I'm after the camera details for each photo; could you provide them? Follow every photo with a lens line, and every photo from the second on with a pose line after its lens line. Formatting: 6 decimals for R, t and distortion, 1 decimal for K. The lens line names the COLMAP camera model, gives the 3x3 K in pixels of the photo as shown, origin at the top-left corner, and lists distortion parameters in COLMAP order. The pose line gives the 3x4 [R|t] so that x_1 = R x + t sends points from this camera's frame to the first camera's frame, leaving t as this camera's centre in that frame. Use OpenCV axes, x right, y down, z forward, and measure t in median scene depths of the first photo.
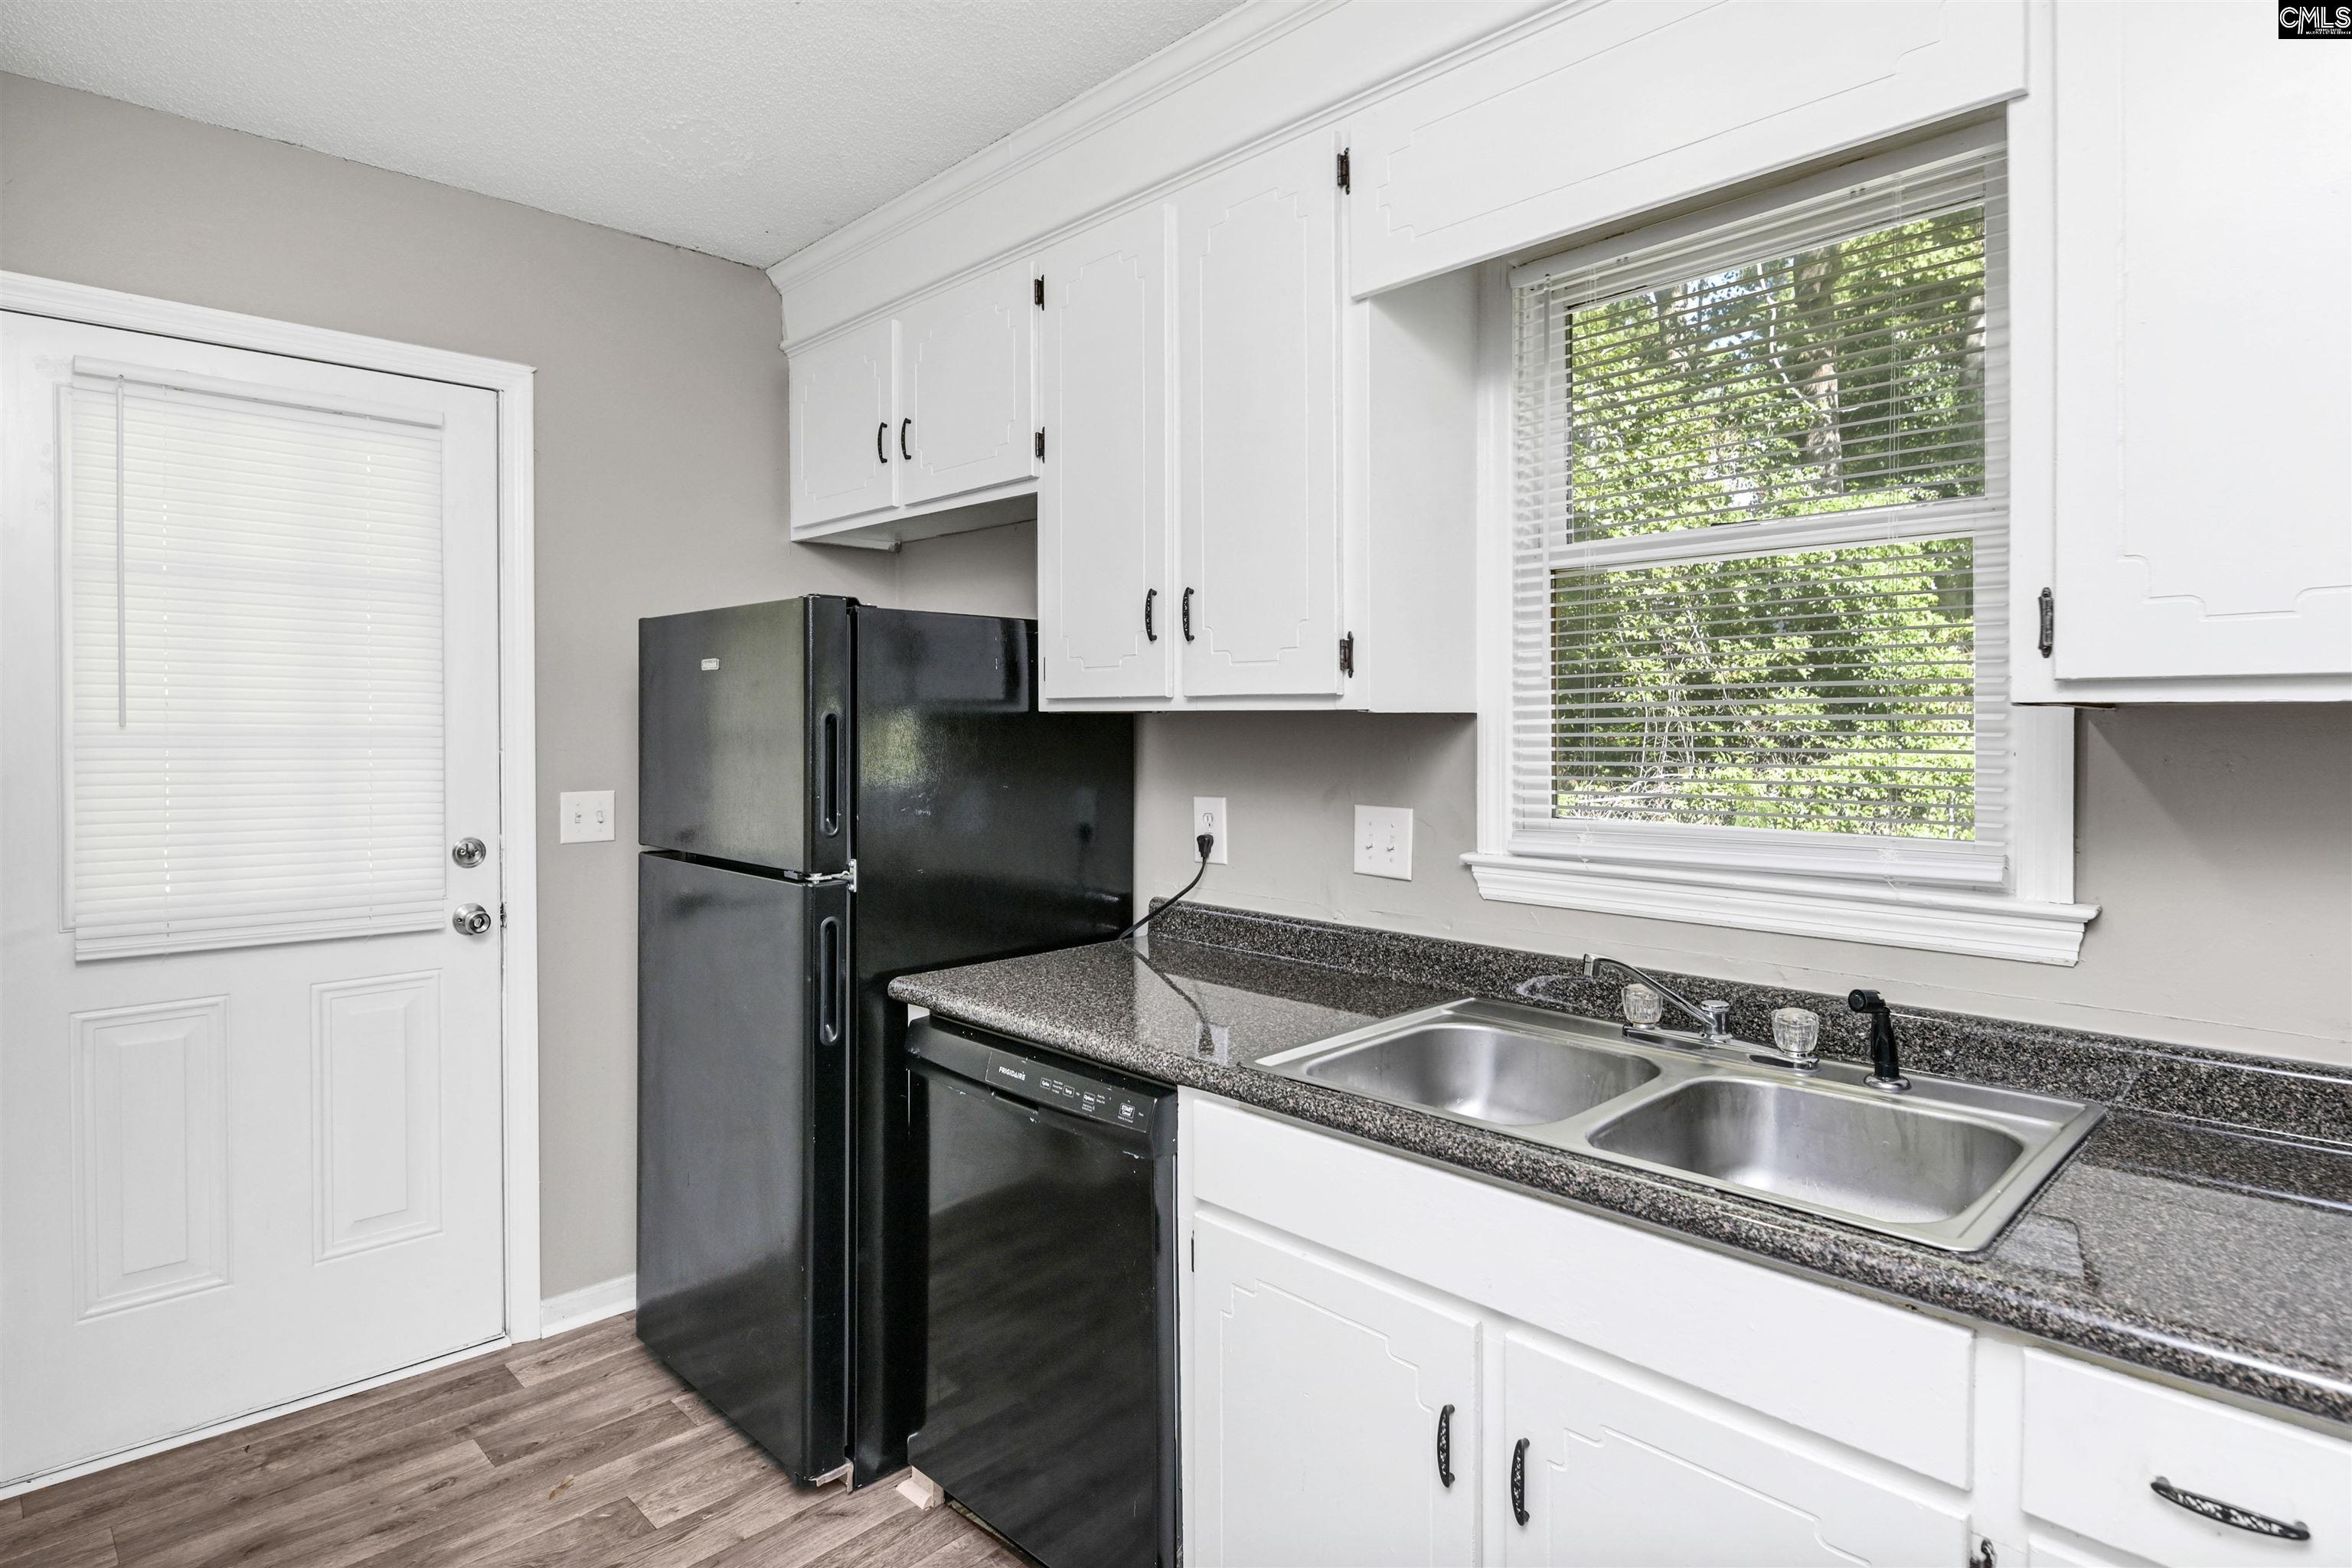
lens RADIAL K [[1246.0, 0, 1189.8], [0, 1246.0, 728.8], [0, 0, 1]] dist [0.011484, -0.008607]
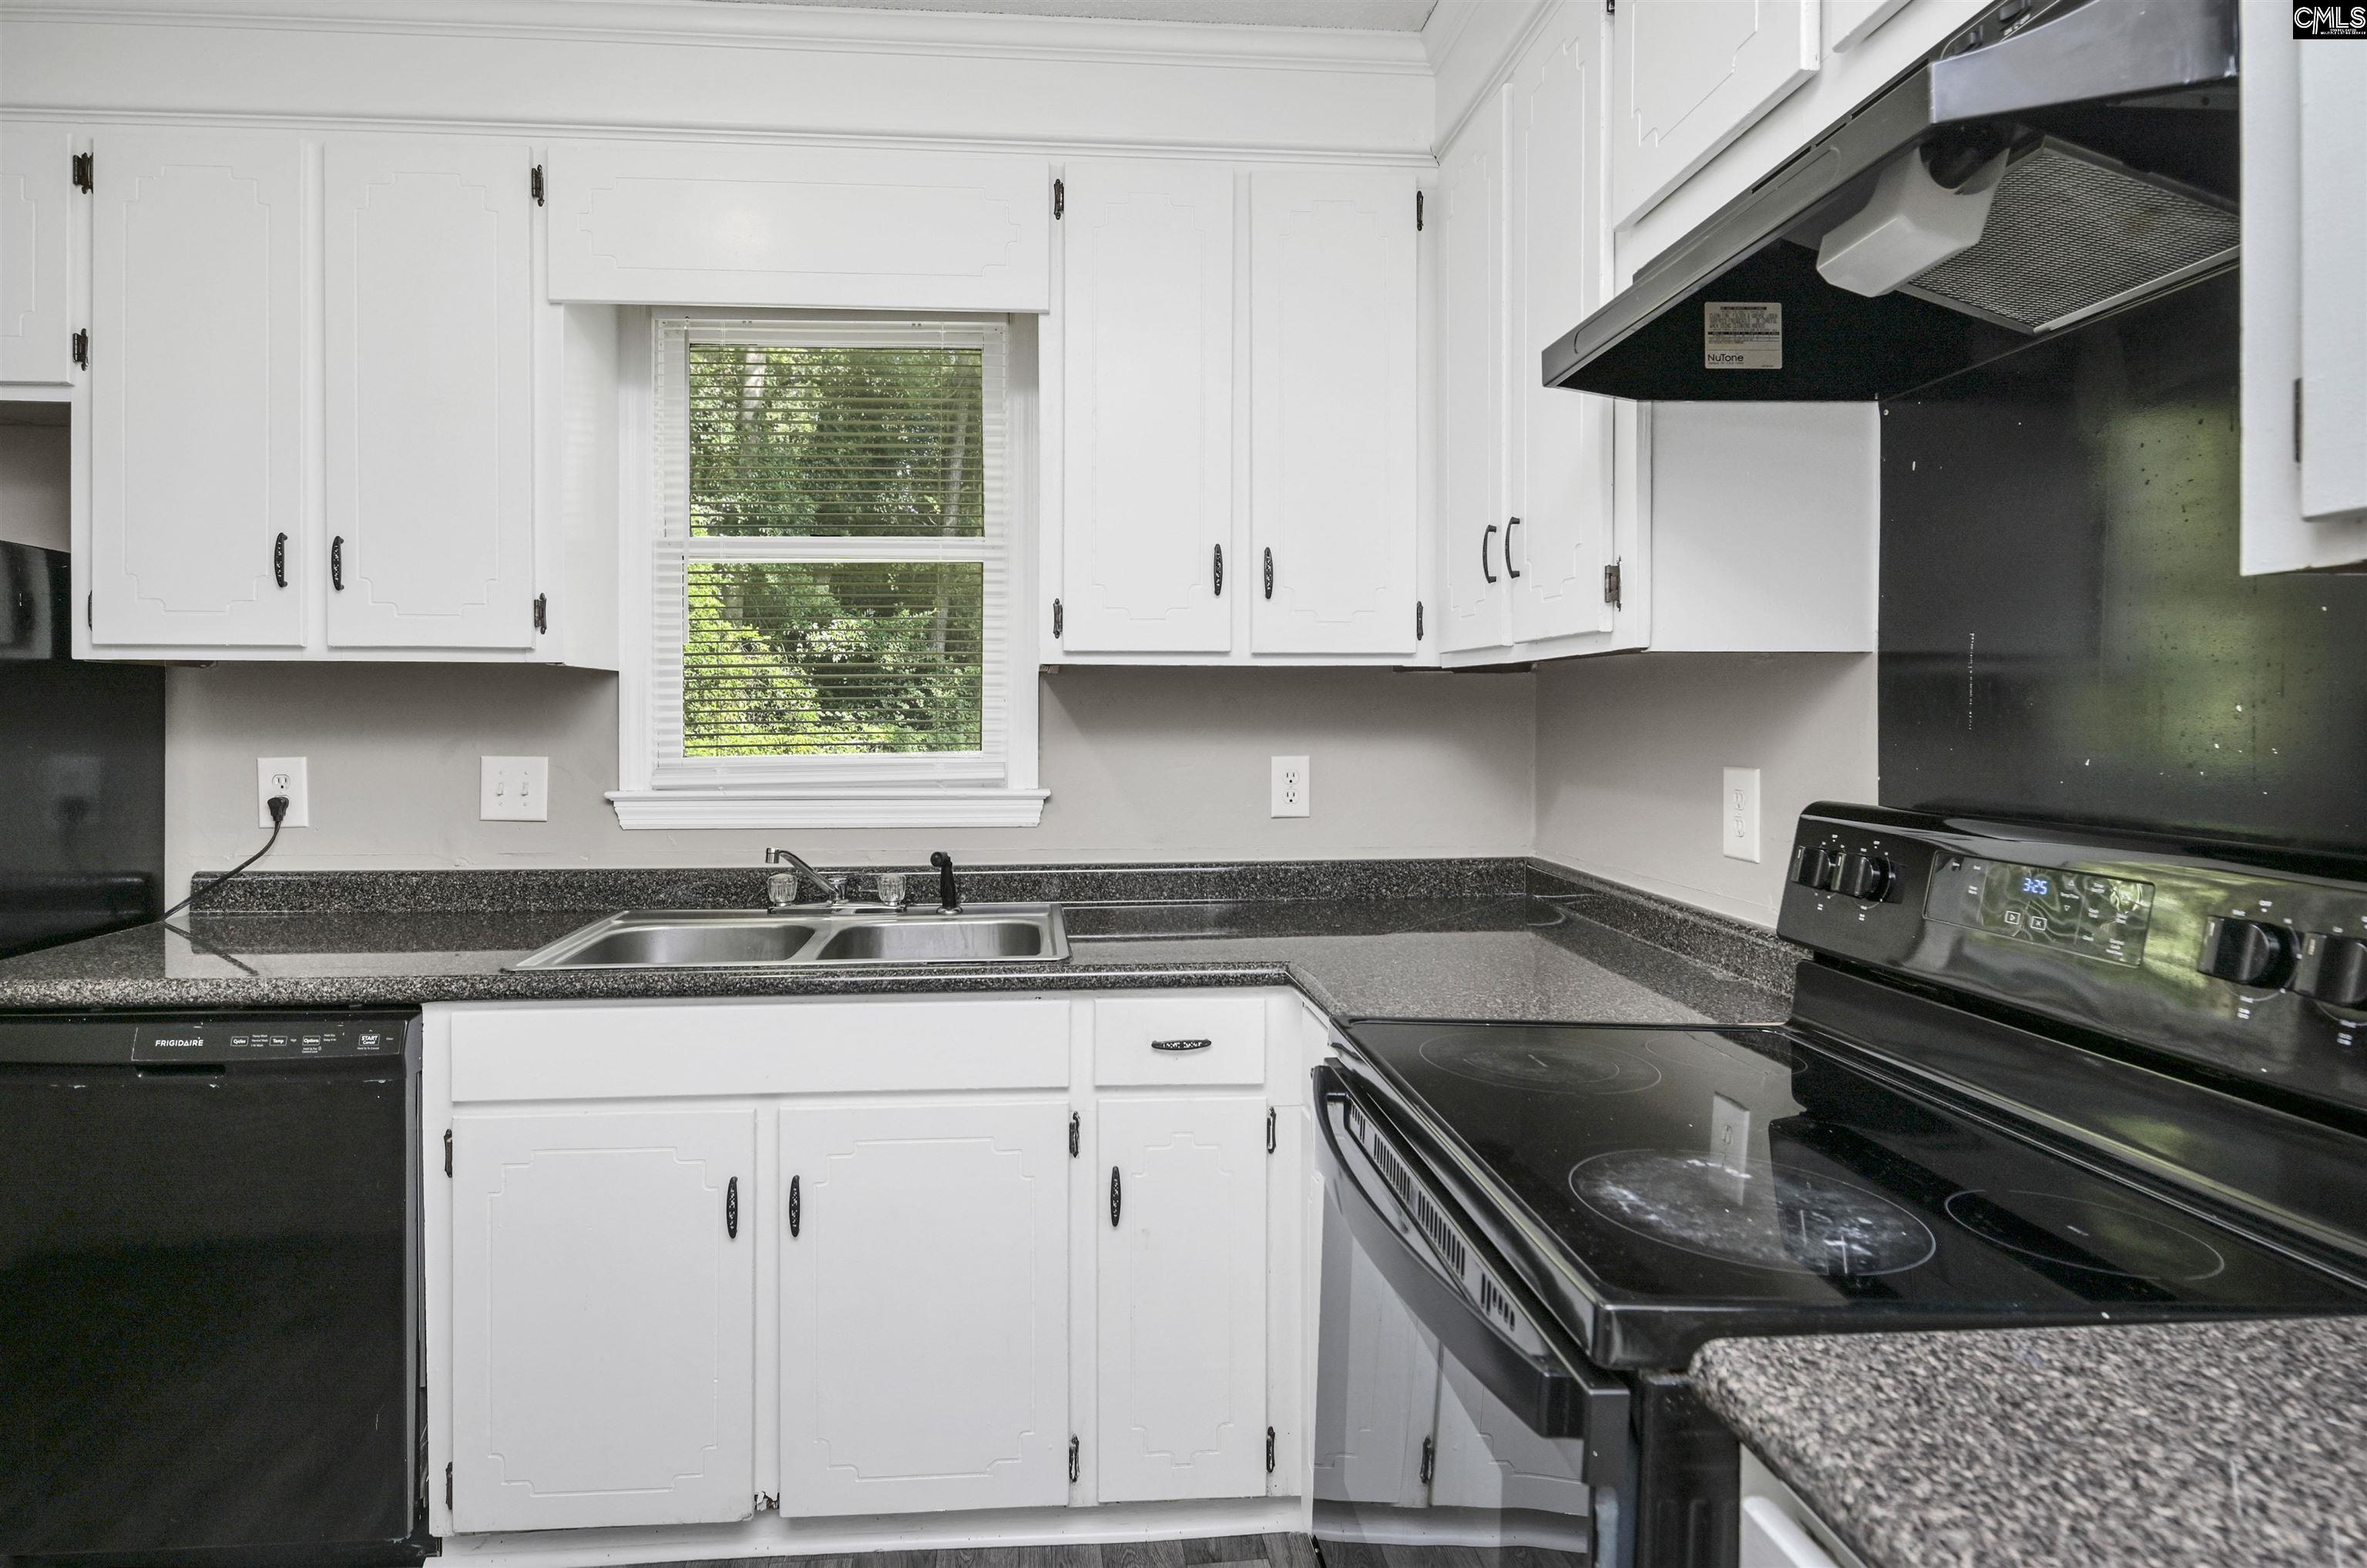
lens RADIAL K [[1254.0, 0, 1126.4], [0, 1254.0, 727.3], [0, 0, 1]] dist [0.011484, -0.008607]
pose [[0.643459, -0.005200, 0.765463, -0.377173], [0.004379, 0.999986, 0.003112, 0.039711], [-0.765468, 0.001350, 0.643472, -0.128970]]
